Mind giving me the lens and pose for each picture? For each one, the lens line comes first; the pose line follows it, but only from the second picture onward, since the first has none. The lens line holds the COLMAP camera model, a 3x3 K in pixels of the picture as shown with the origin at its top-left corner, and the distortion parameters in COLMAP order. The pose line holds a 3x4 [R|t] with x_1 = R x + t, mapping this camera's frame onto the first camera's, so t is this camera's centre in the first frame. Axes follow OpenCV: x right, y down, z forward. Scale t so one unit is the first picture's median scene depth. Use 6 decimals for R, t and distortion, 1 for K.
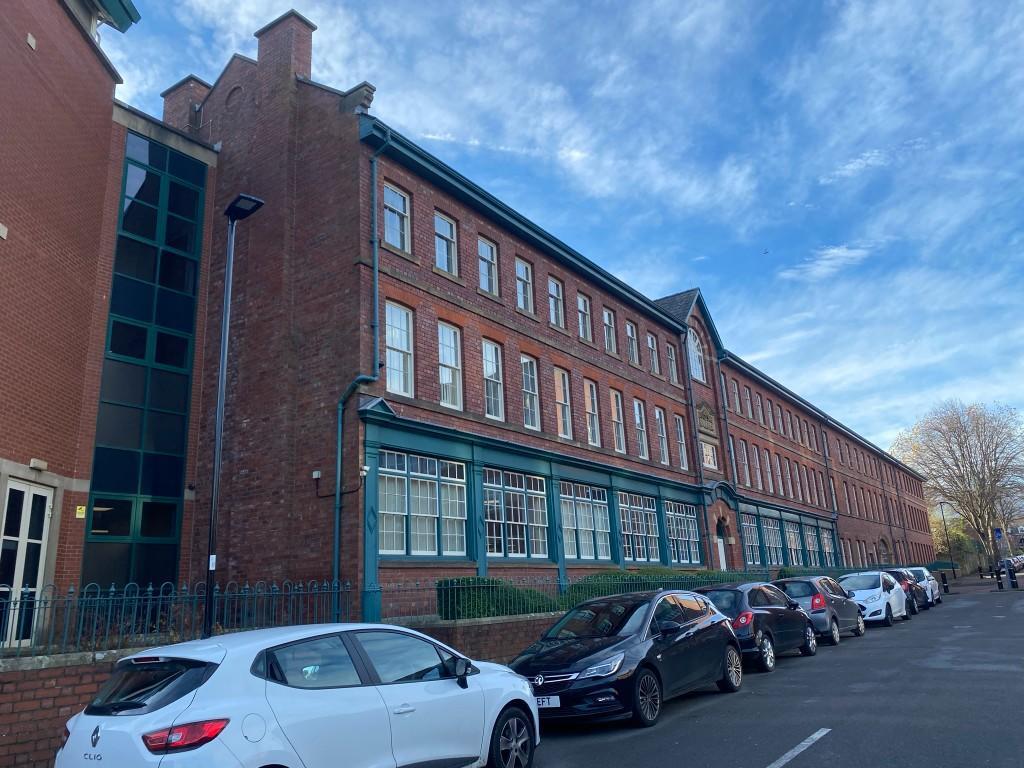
lens RADIAL K [[758.2, 0, 516.9], [0, 758.2, 373.8], [0, 0, 1]] dist [0.093736, -0.003083]
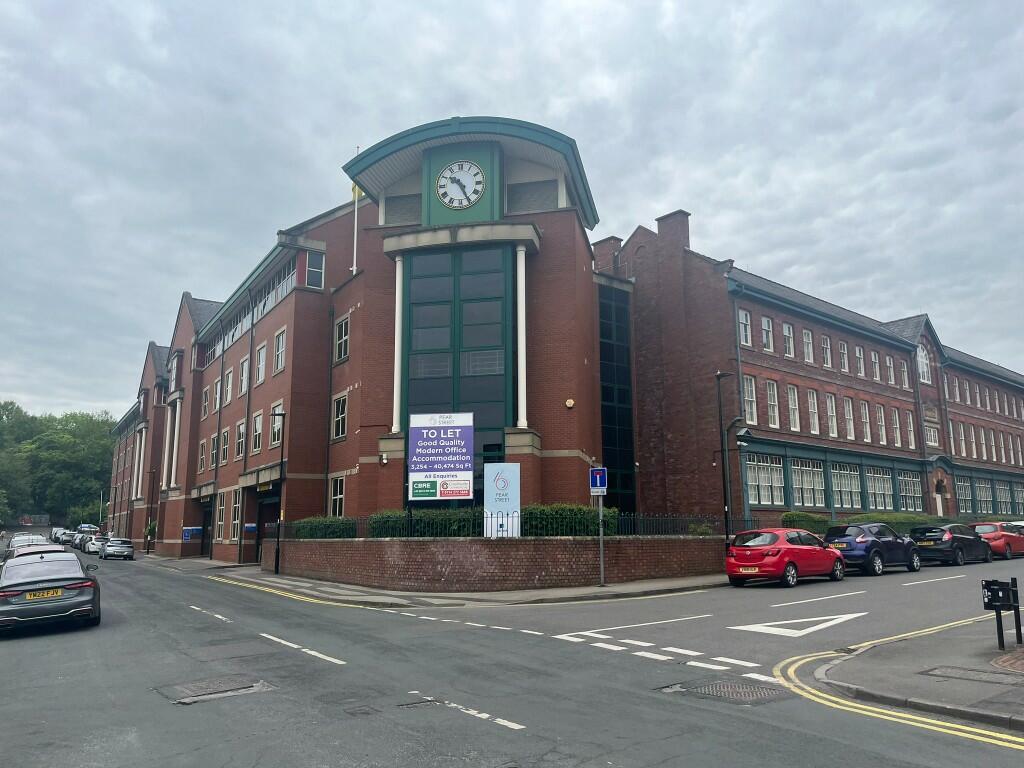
lens RADIAL K [[782.3, 0, 509.4], [0, 782.3, 392.5], [0, 0, 1]] dist [0.012539, -0.024787]
pose [[0.964870, -0.007044, -0.262632, -0.209193], [0.035111, 0.994131, 0.102329, -0.261102], [0.260370, -0.107955, 0.959455, -1.013533]]
